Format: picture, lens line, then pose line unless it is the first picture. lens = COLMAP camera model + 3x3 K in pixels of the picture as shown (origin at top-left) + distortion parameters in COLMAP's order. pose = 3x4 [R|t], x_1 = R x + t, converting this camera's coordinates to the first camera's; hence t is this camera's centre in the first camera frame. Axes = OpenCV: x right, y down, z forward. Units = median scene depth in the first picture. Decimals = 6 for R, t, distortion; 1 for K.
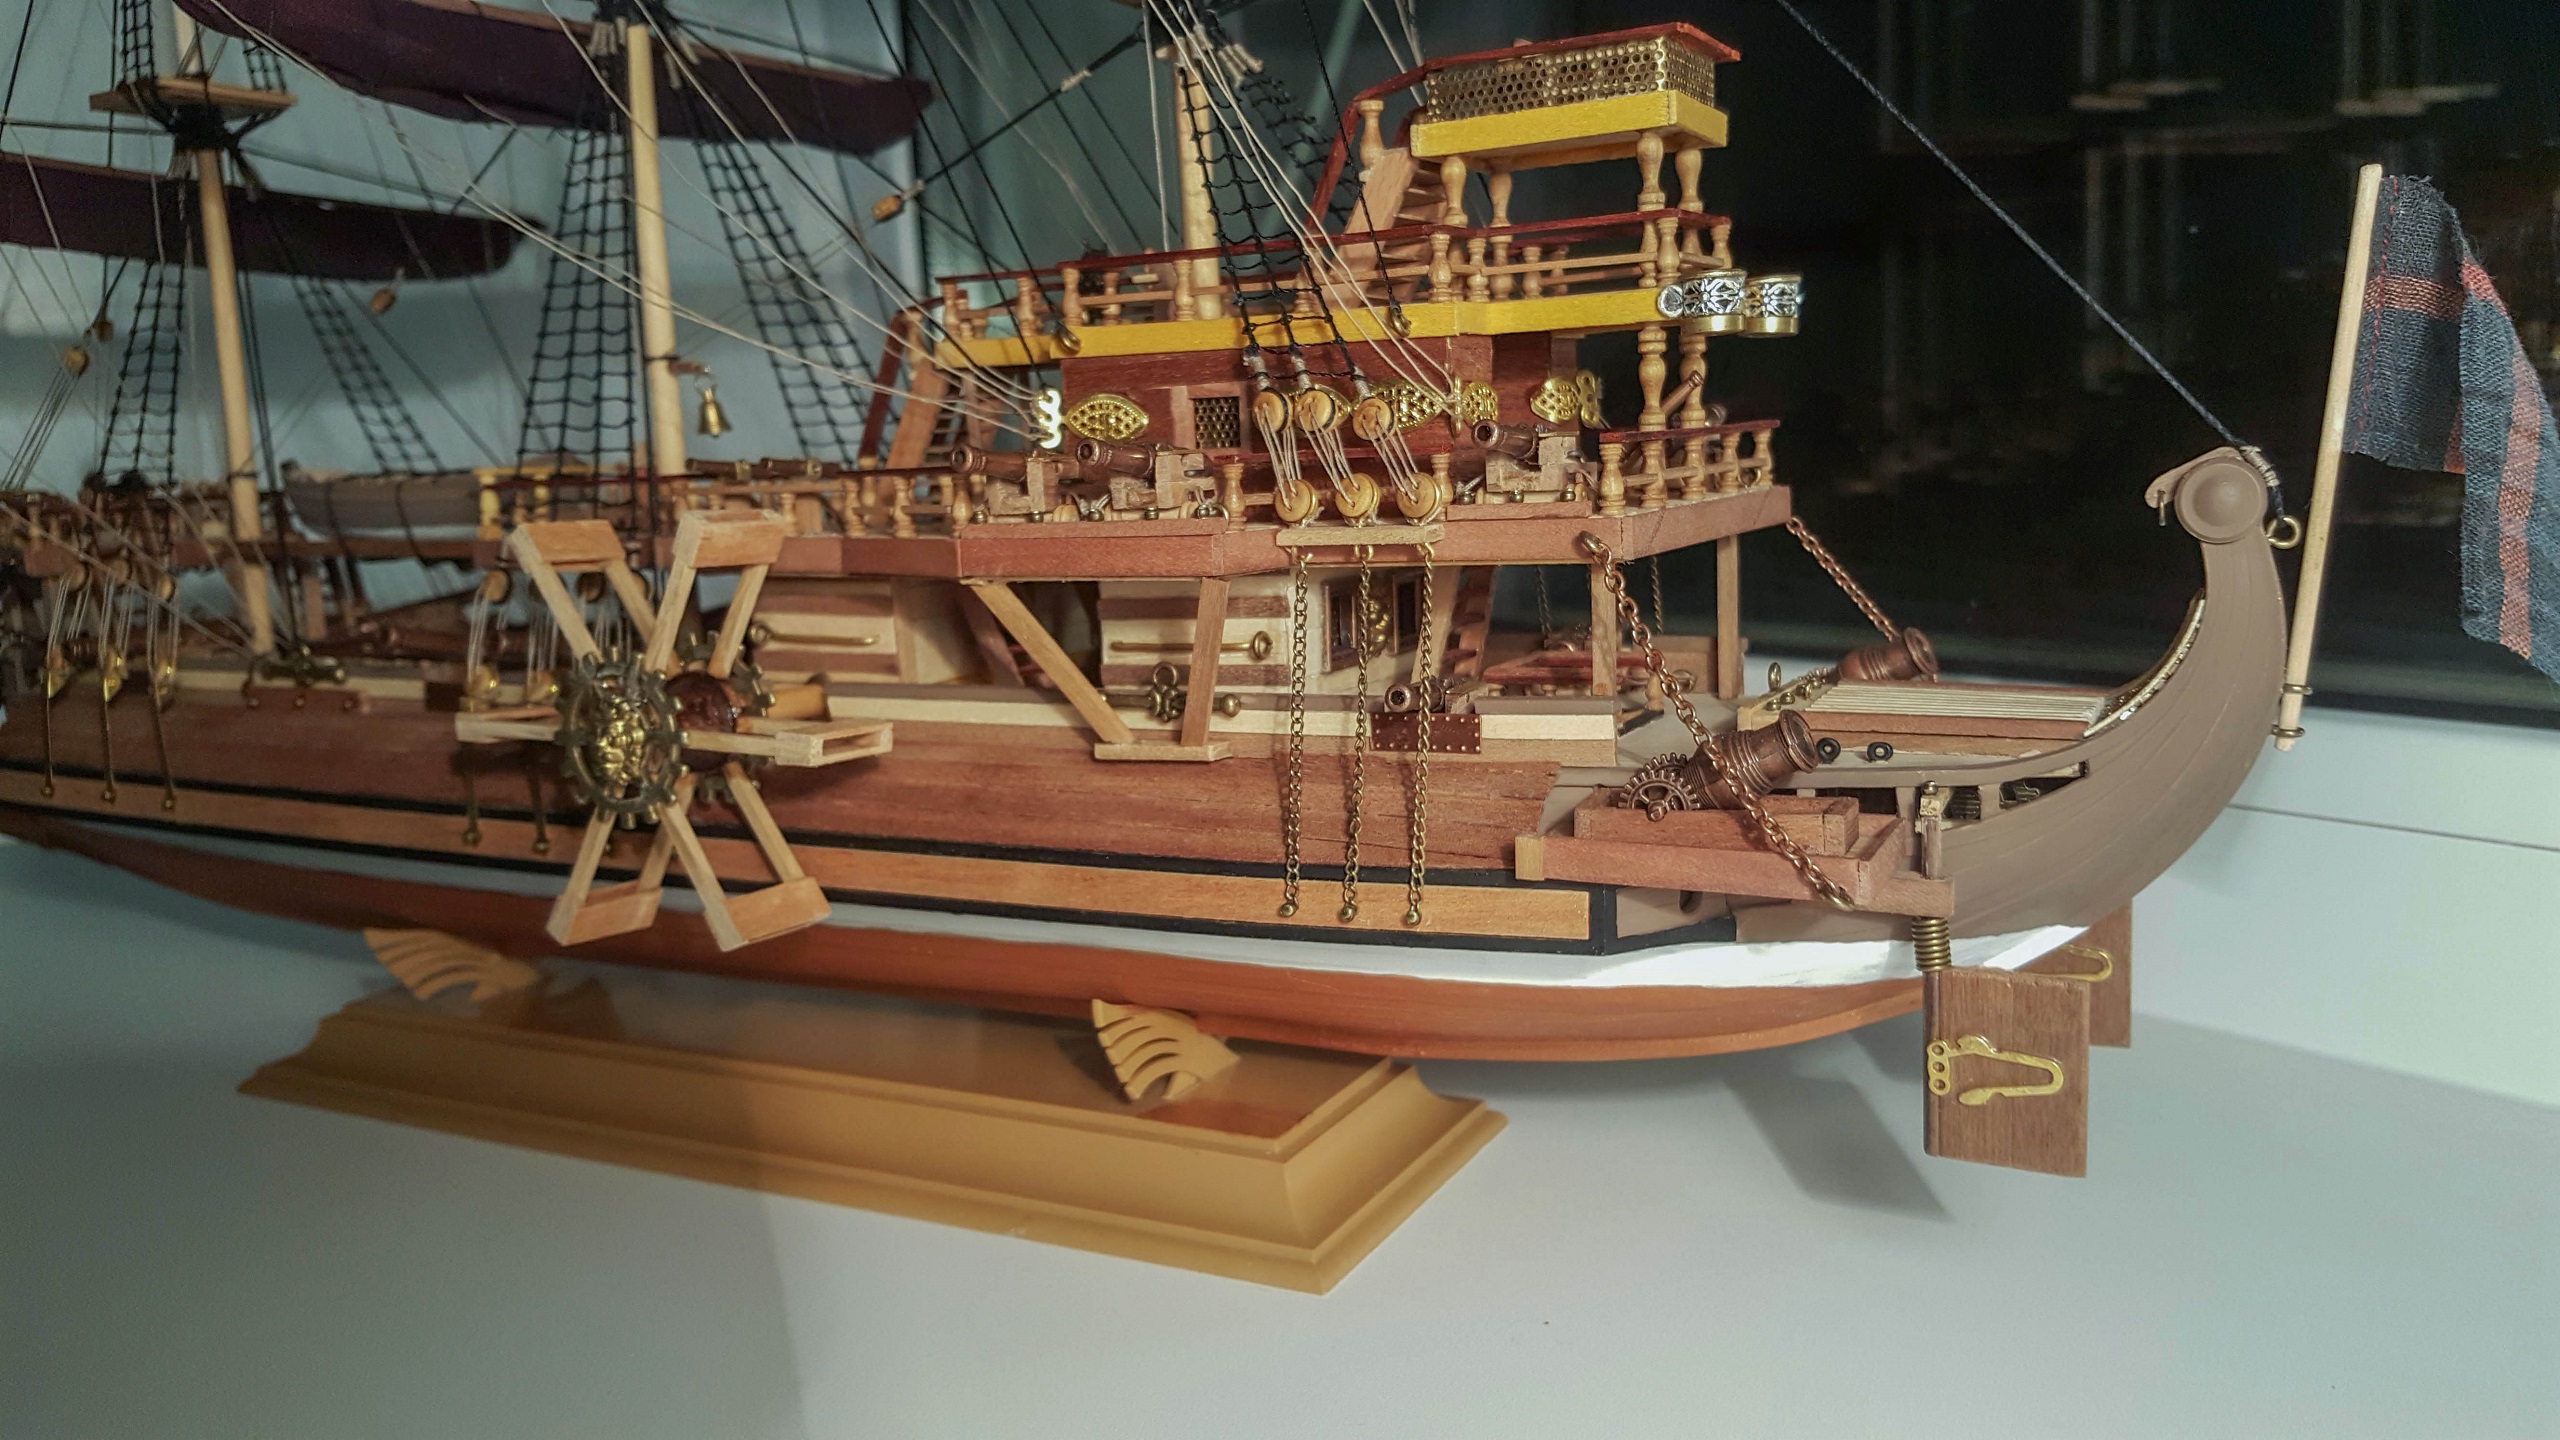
lens RADIAL K [[1928.5, 0, 1280.0], [0, 1928.5, 720.0], [0, 0, 1]] dist [0.141917, -0.279925]
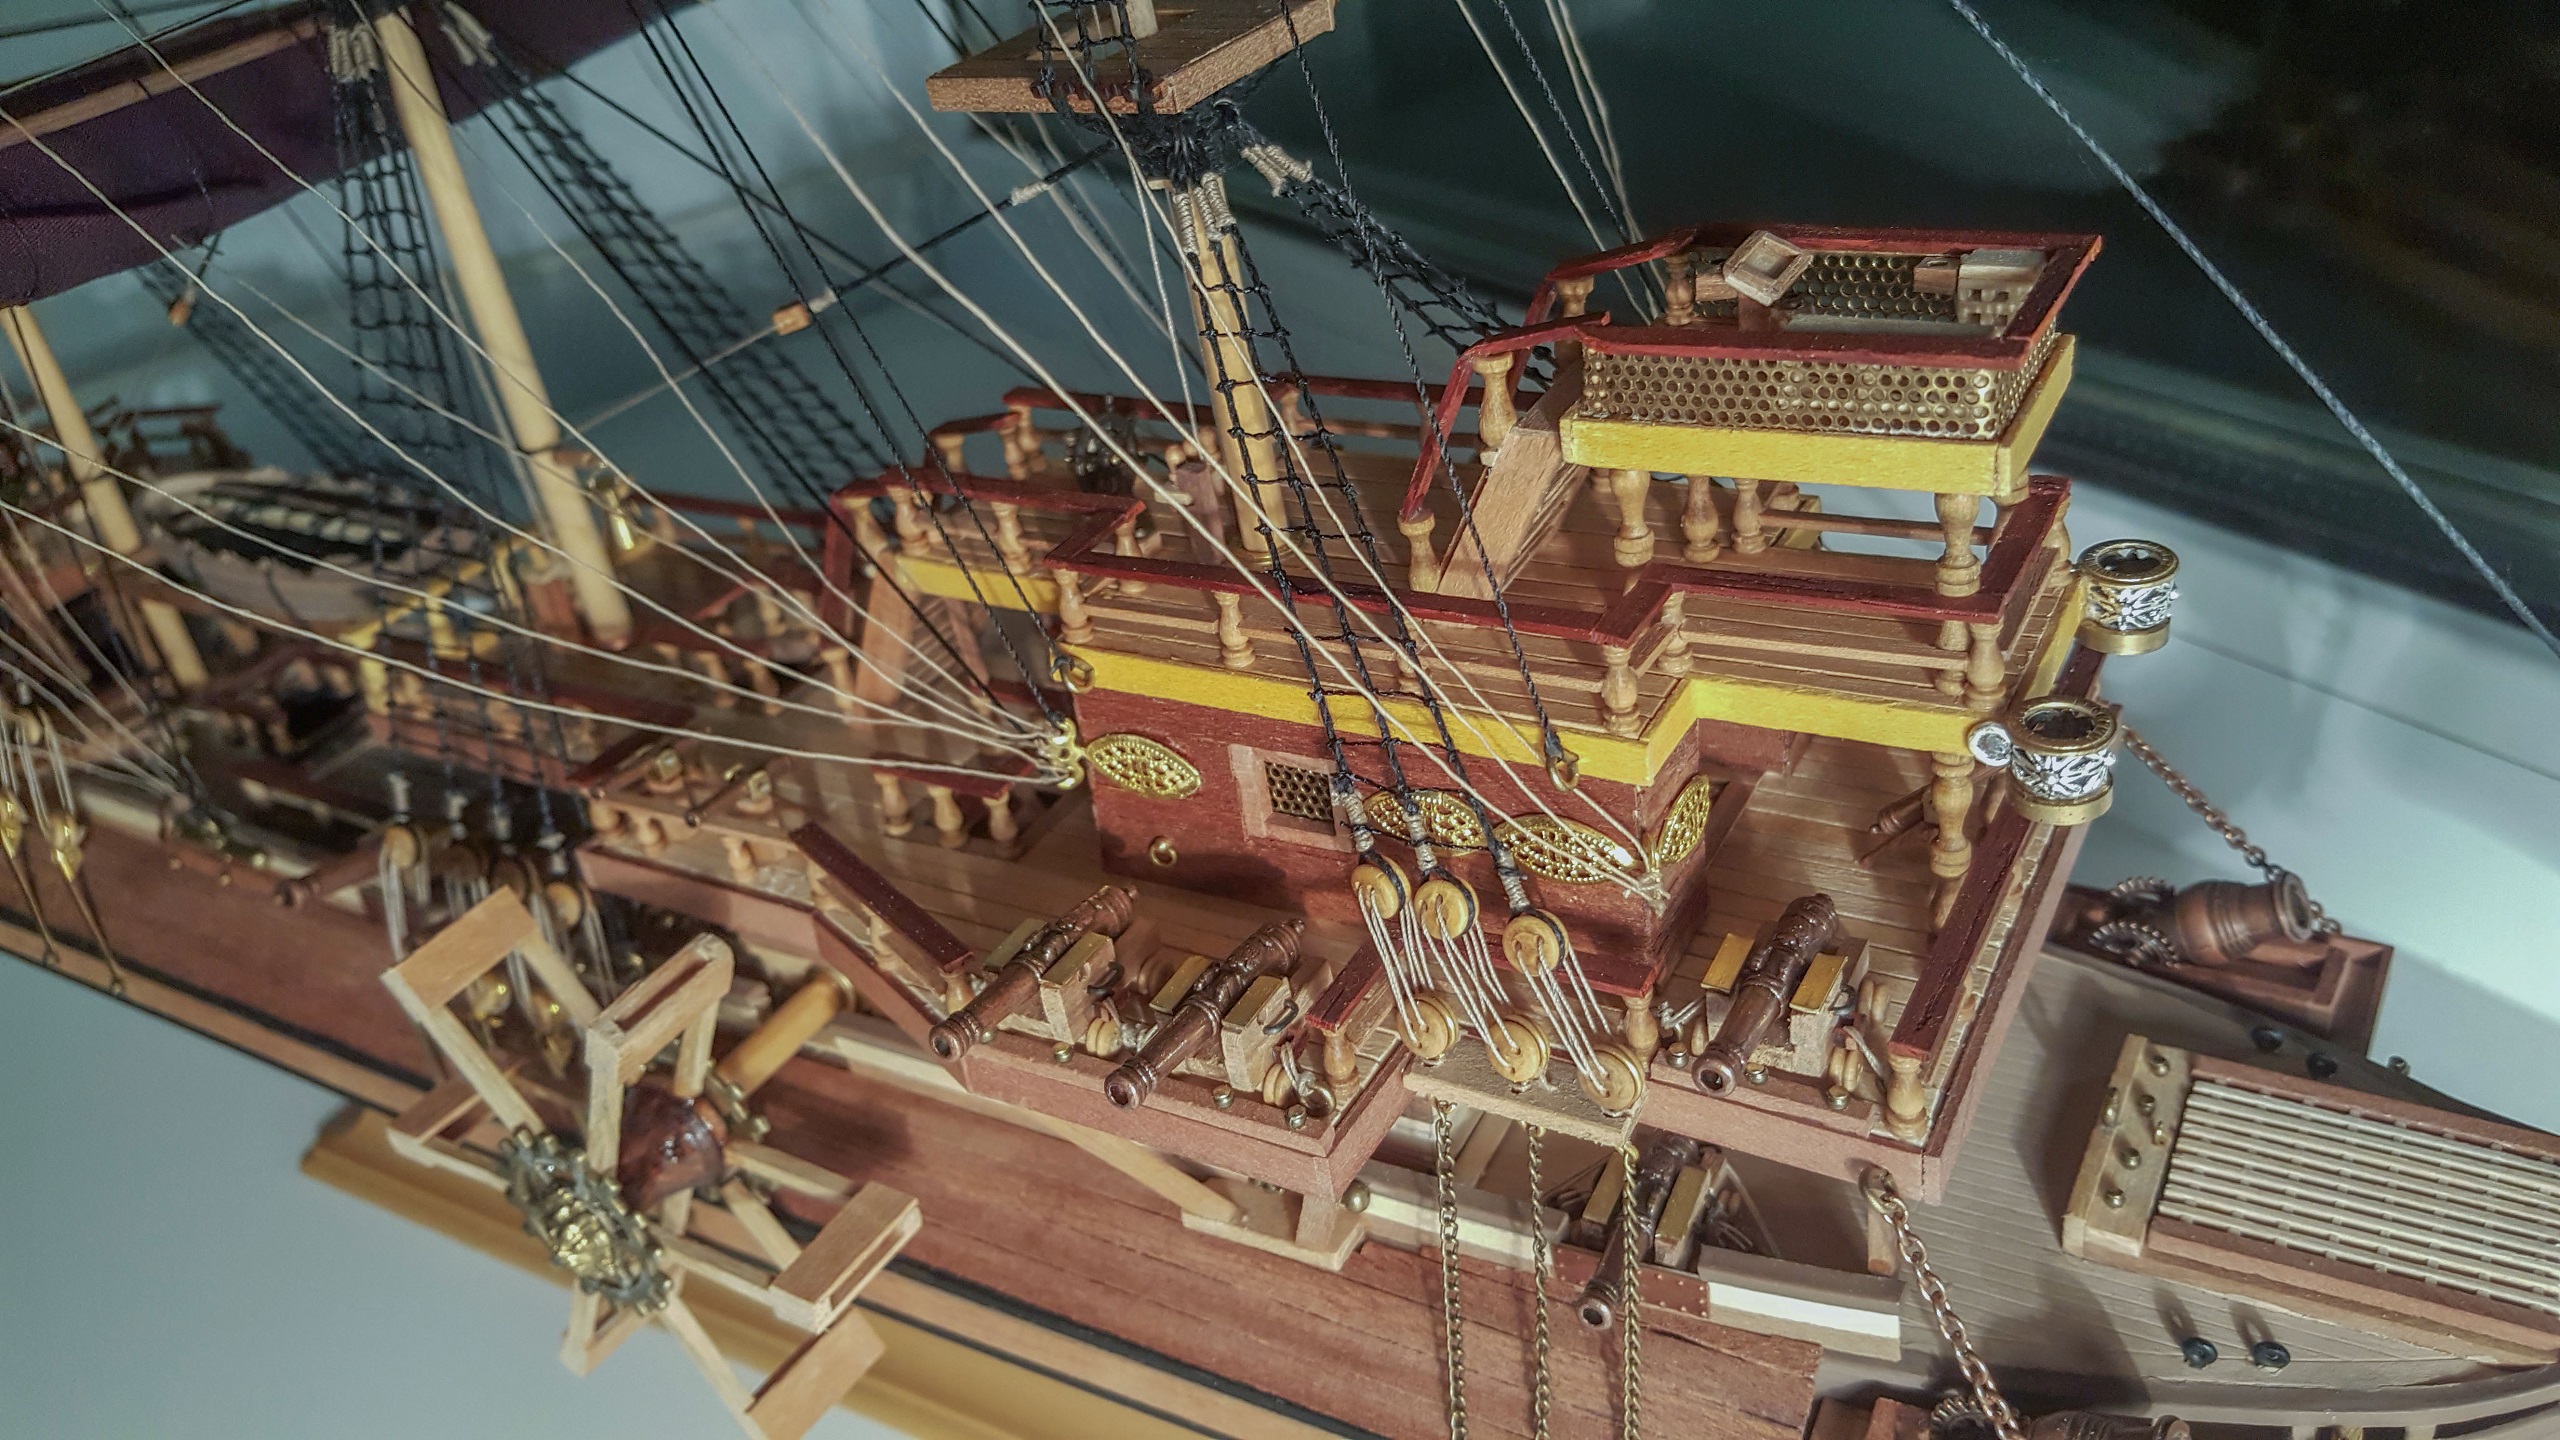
lens RADIAL K [[1941.6, 0, 1266.3], [0, 1941.6, 647.9], [0, 0, 1]] dist [0.146868, -0.265326]
pose [[0.993480, -0.078334, -0.082829, 0.018907], [0.103967, 0.920623, 0.376357, -0.489978], [0.046773, -0.382515, 0.922765, 0.382747]]
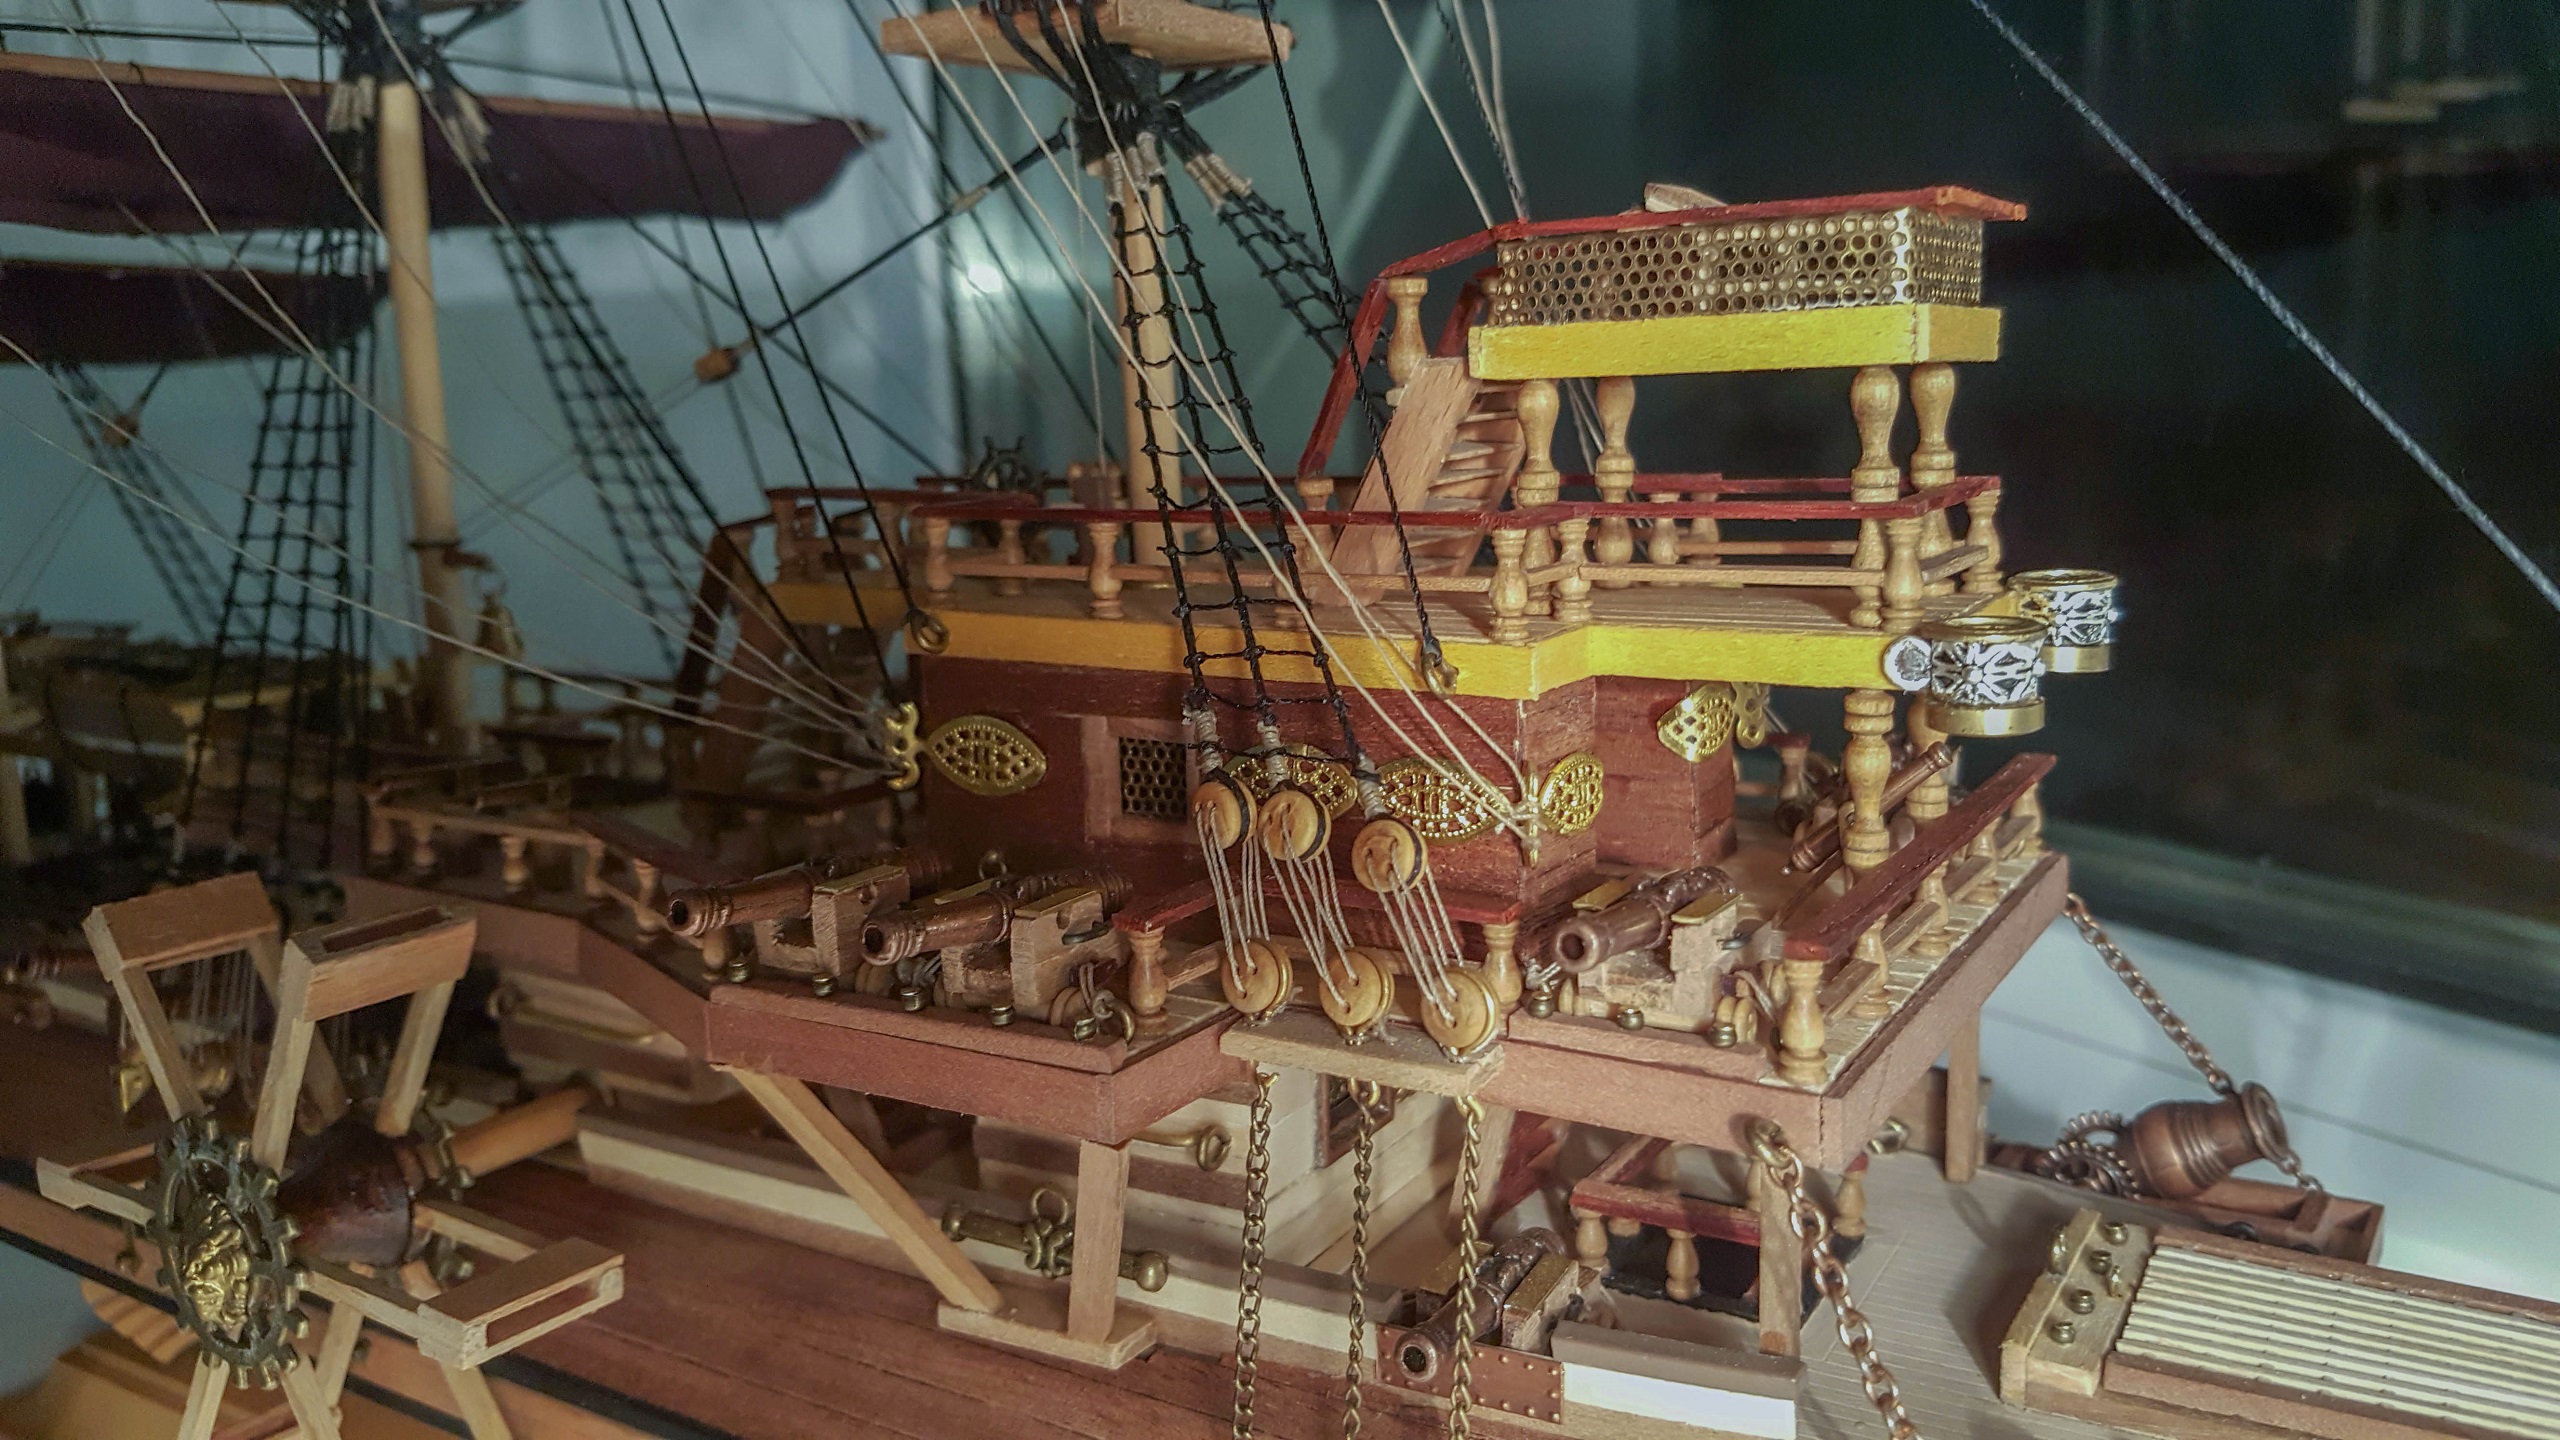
lens RADIAL K [[1944.7, 0, 1281.8], [0, 1944.7, 702.3], [0, 0, 1]] dist [0.127775, -0.228553]
pose [[0.998192, 0.023695, -0.055233, 0.045484], [-0.022083, 0.999317, 0.029612, -0.206741], [0.055897, -0.028339, 0.998034, 0.388584]]
